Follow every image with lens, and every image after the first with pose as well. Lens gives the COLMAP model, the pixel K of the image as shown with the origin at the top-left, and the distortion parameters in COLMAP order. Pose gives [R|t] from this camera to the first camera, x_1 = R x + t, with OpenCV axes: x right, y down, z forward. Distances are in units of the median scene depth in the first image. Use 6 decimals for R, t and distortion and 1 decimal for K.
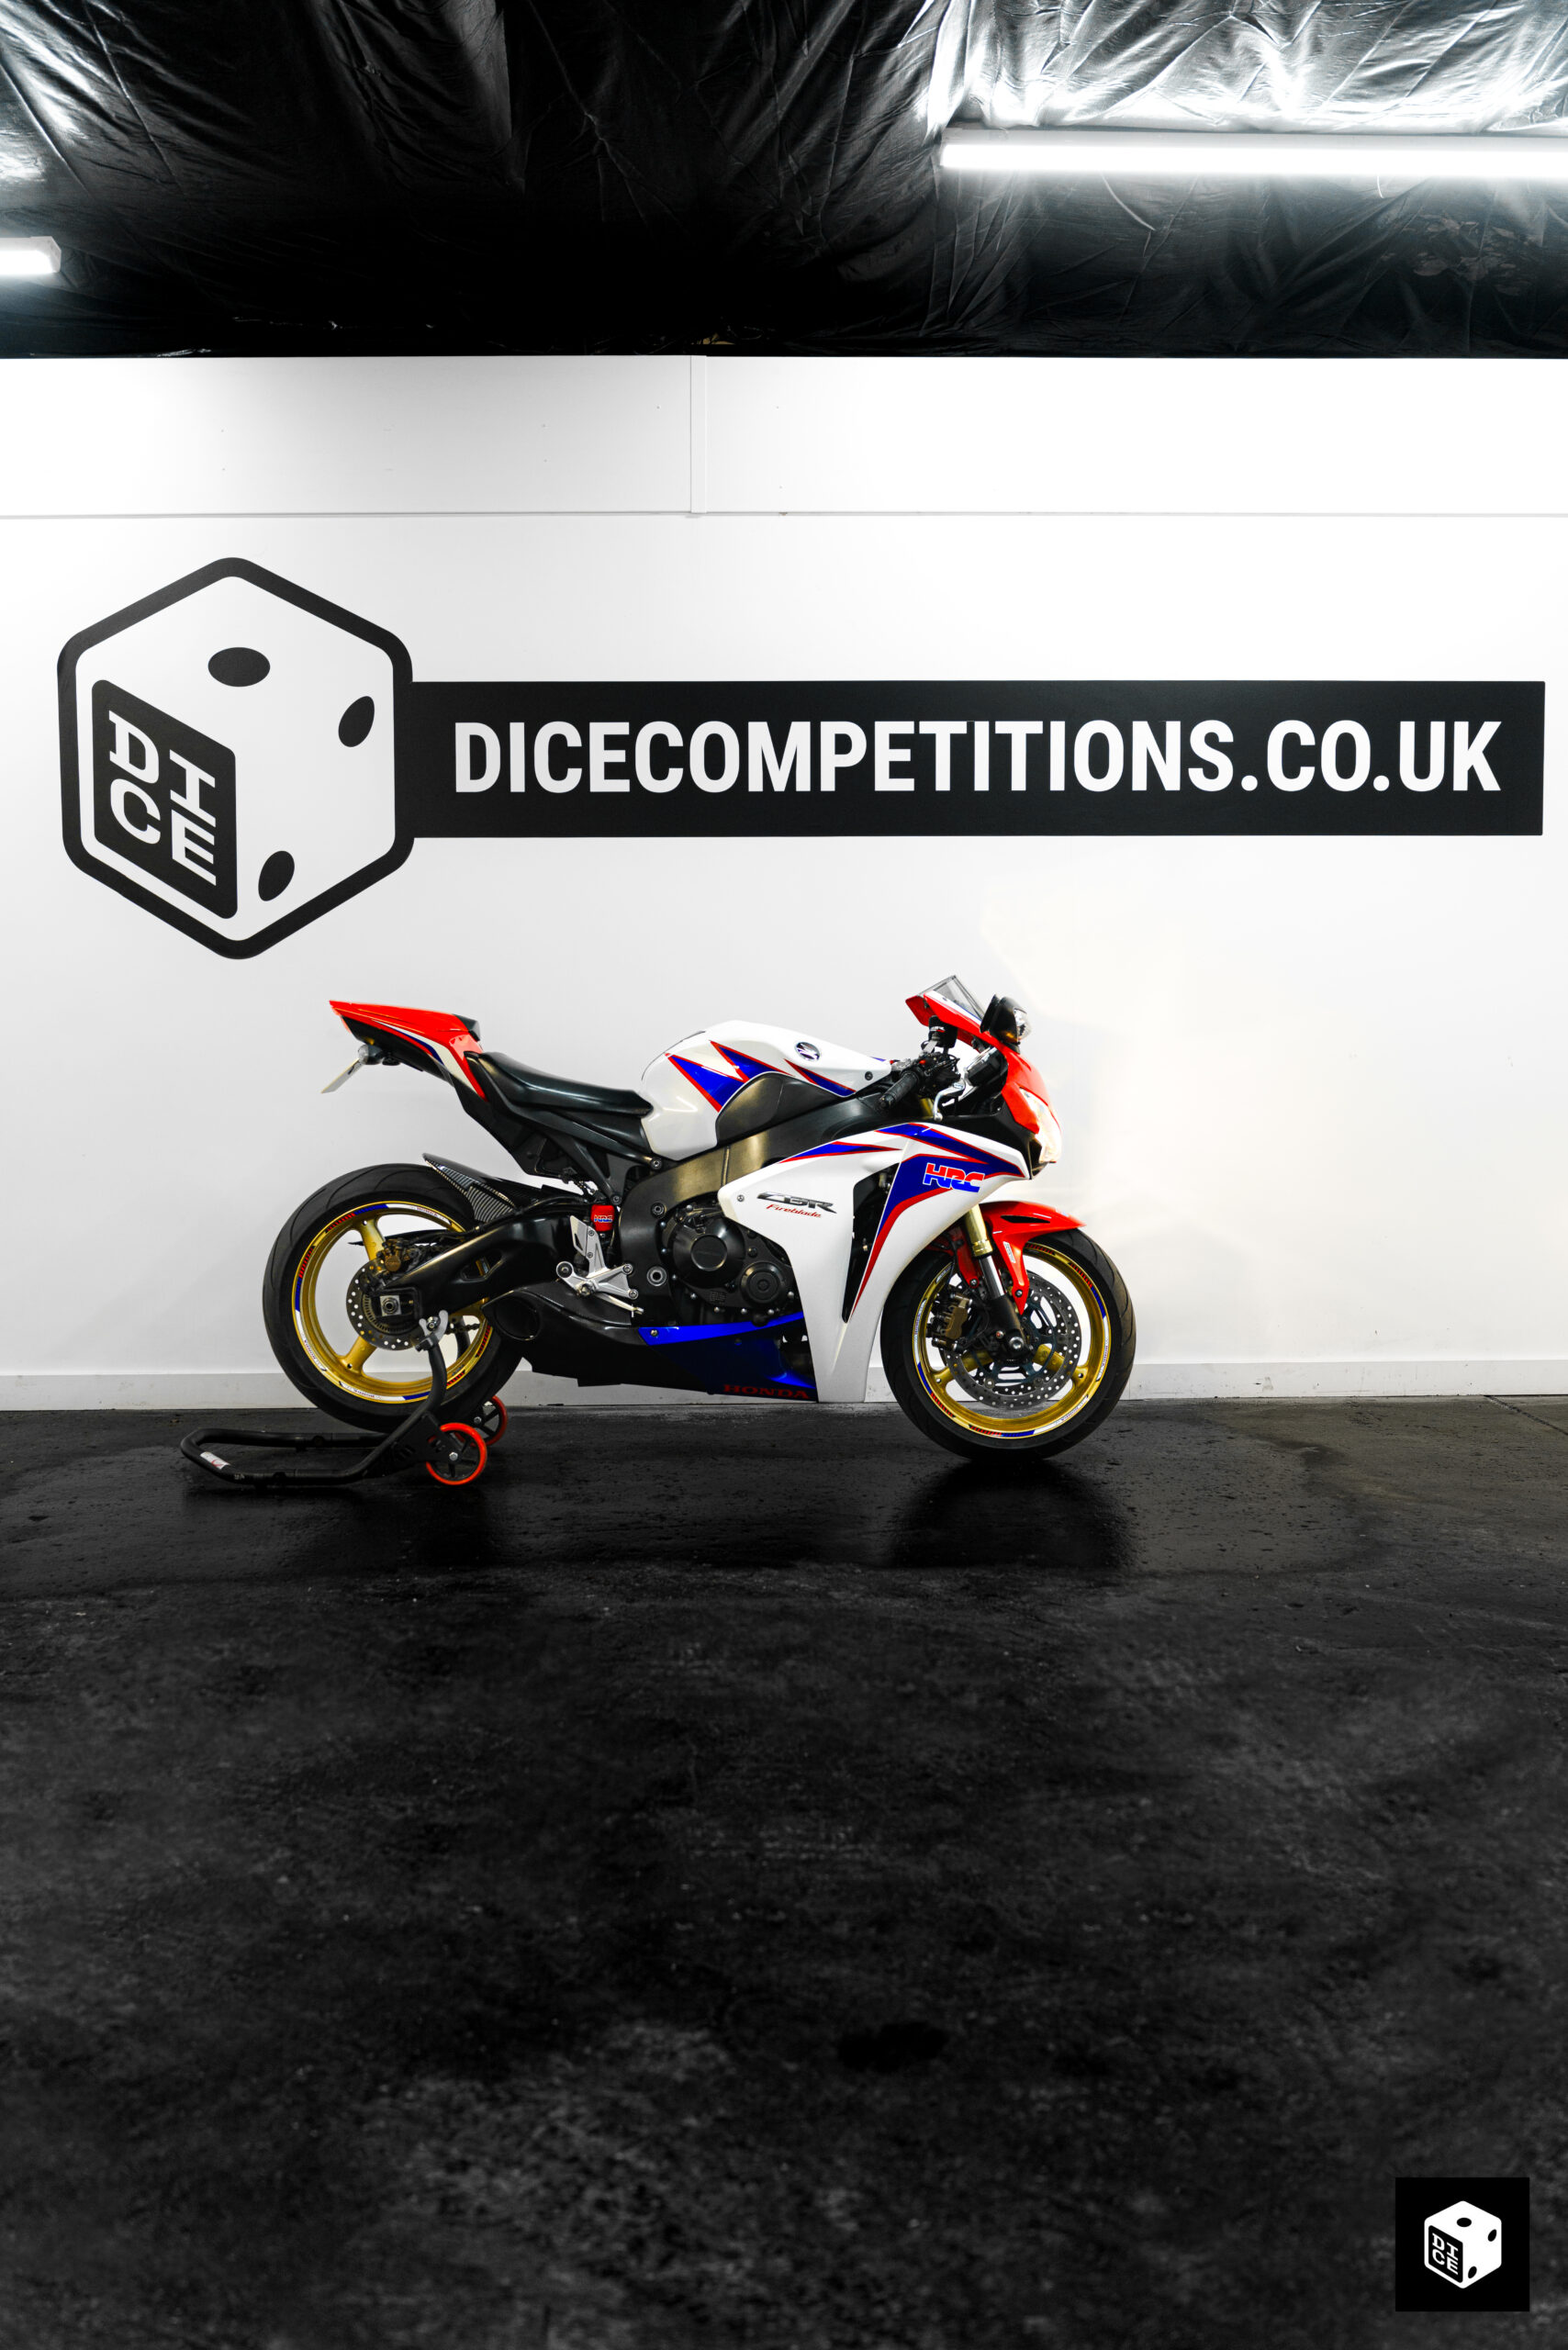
lens RADIAL K [[2083.6, 0, 784.0], [0, 2083.6, 1175.0], [0, 0, 1]] dist [-0.000084, 0.000255]
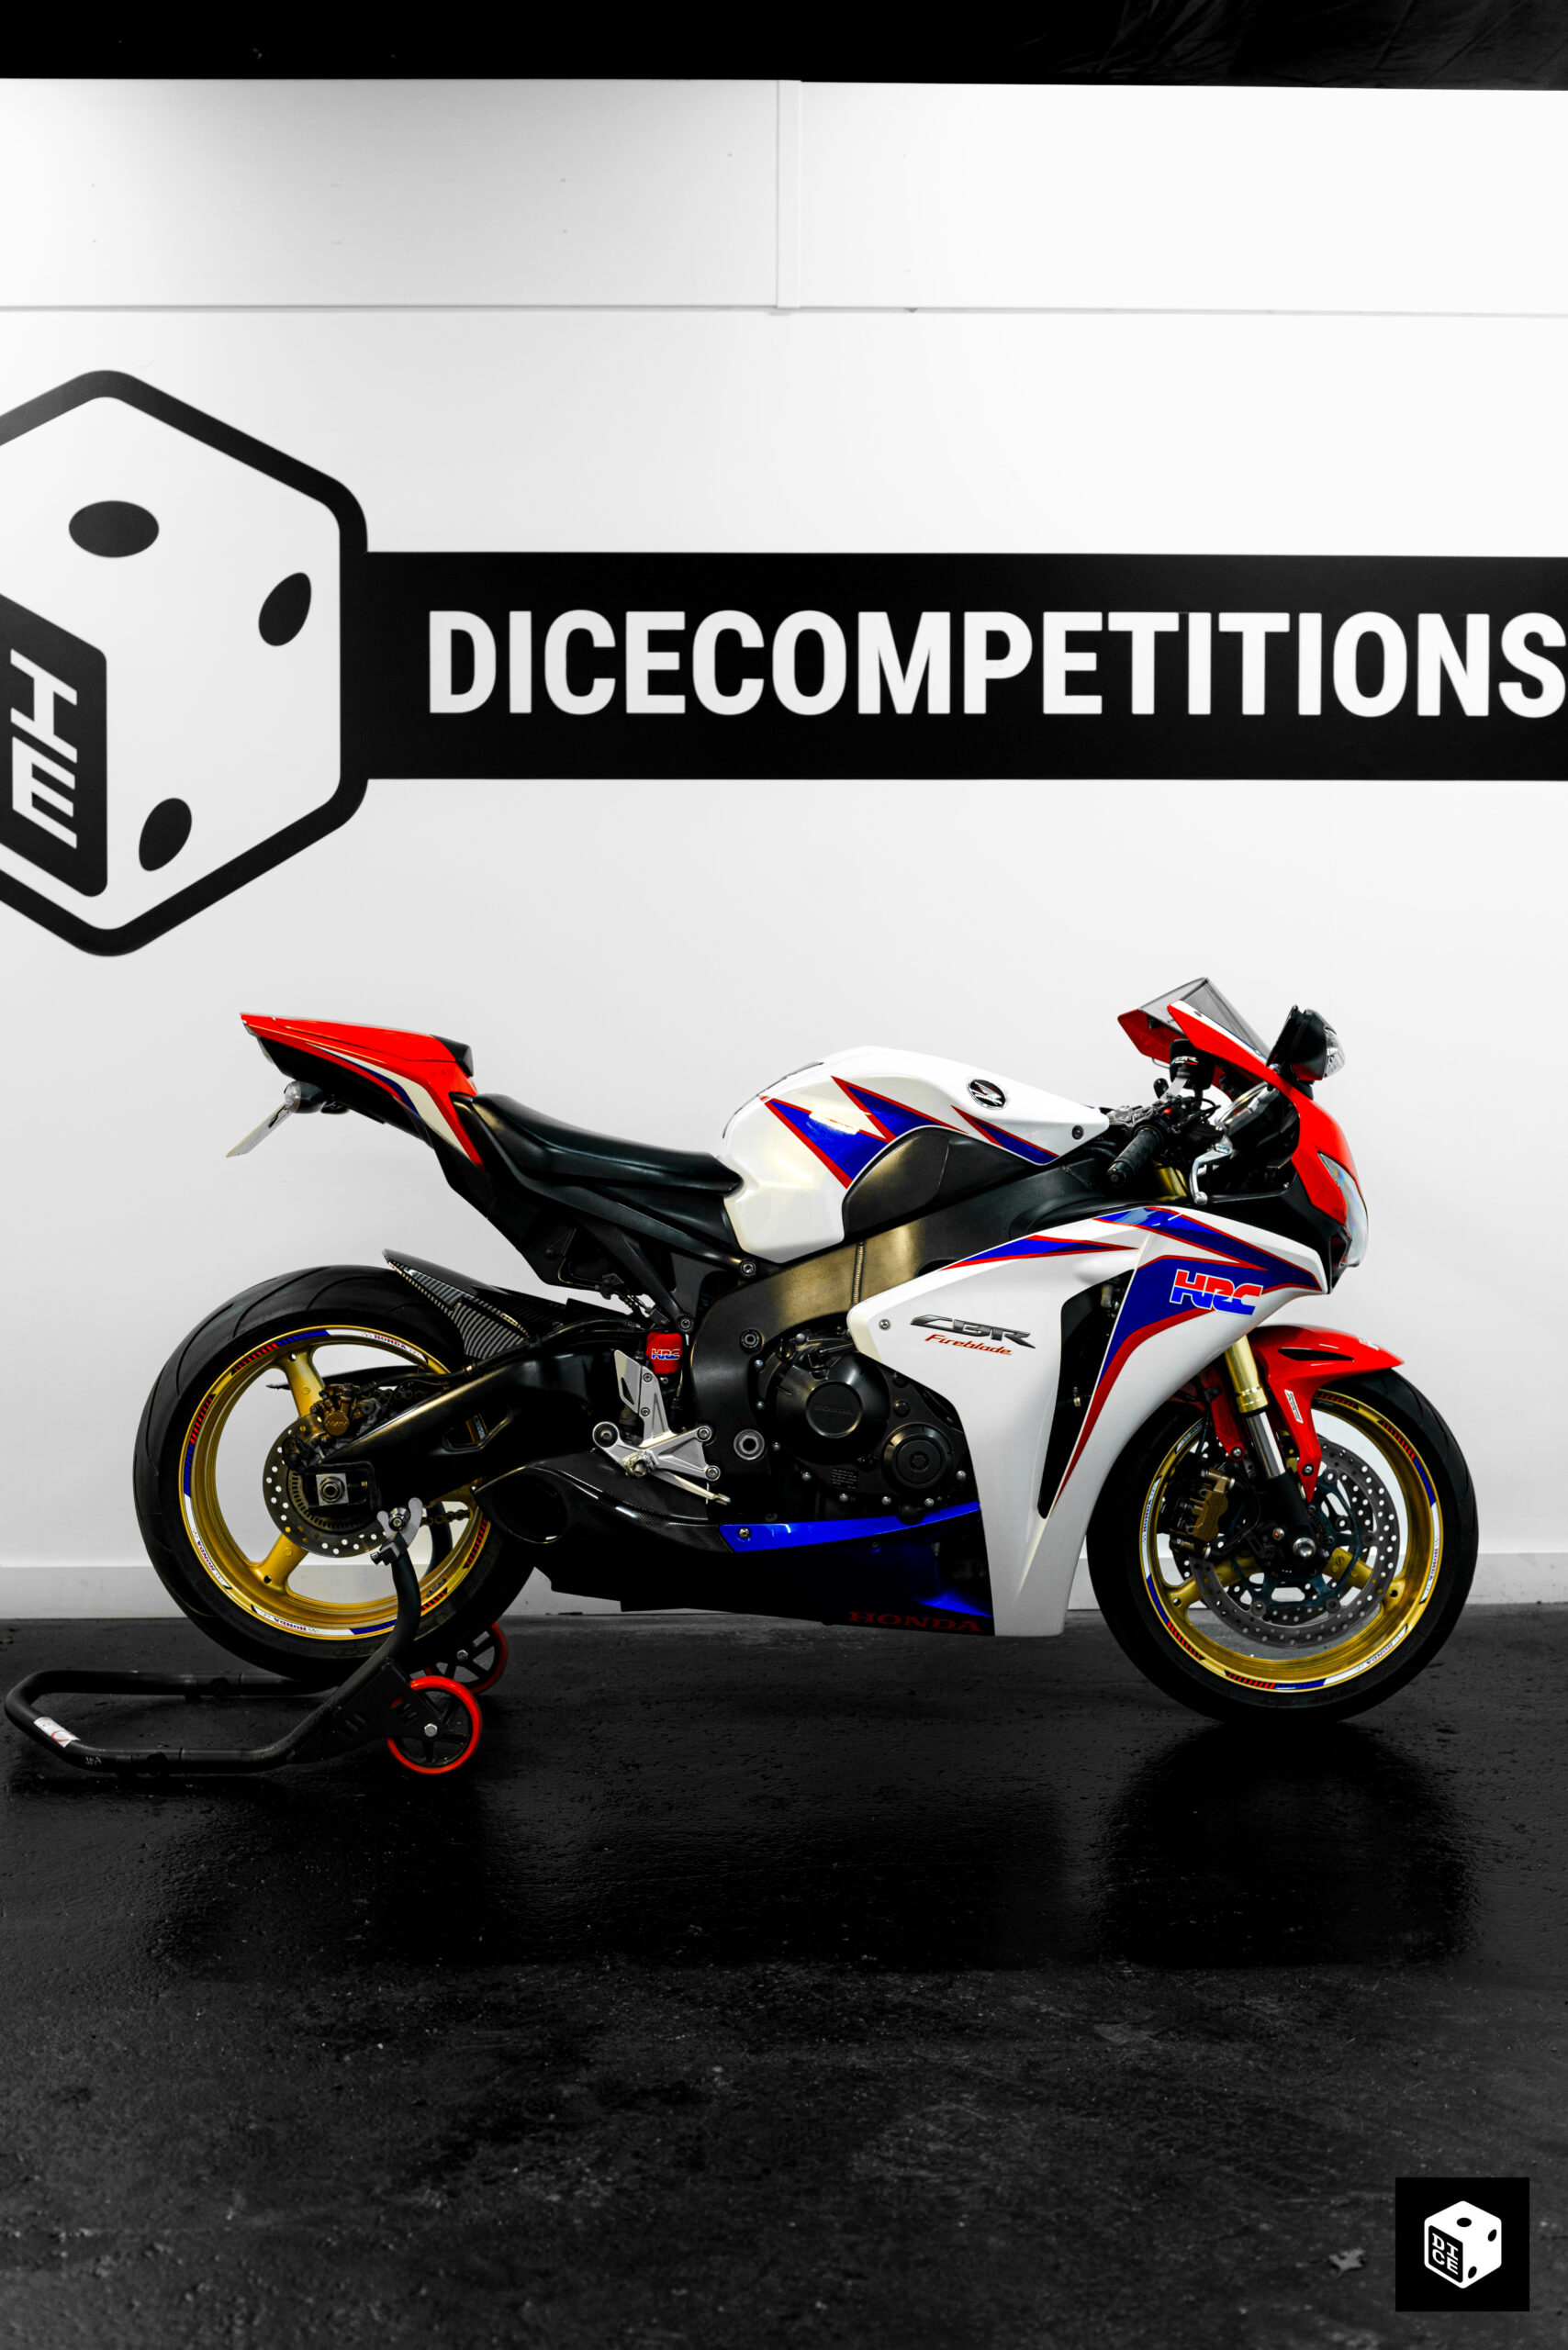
lens RADIAL K [[2410.4, 0, 784.0], [0, 2410.4, 1175.0], [0, 0, 1]] dist [-0.019925, -0.004195]
pose [[0.999977, 0.002694, 0.006269, -0.053693], [-0.002533, 0.999668, -0.025634, -0.014795], [-0.006336, 0.025618, 0.999652, 0.251087]]
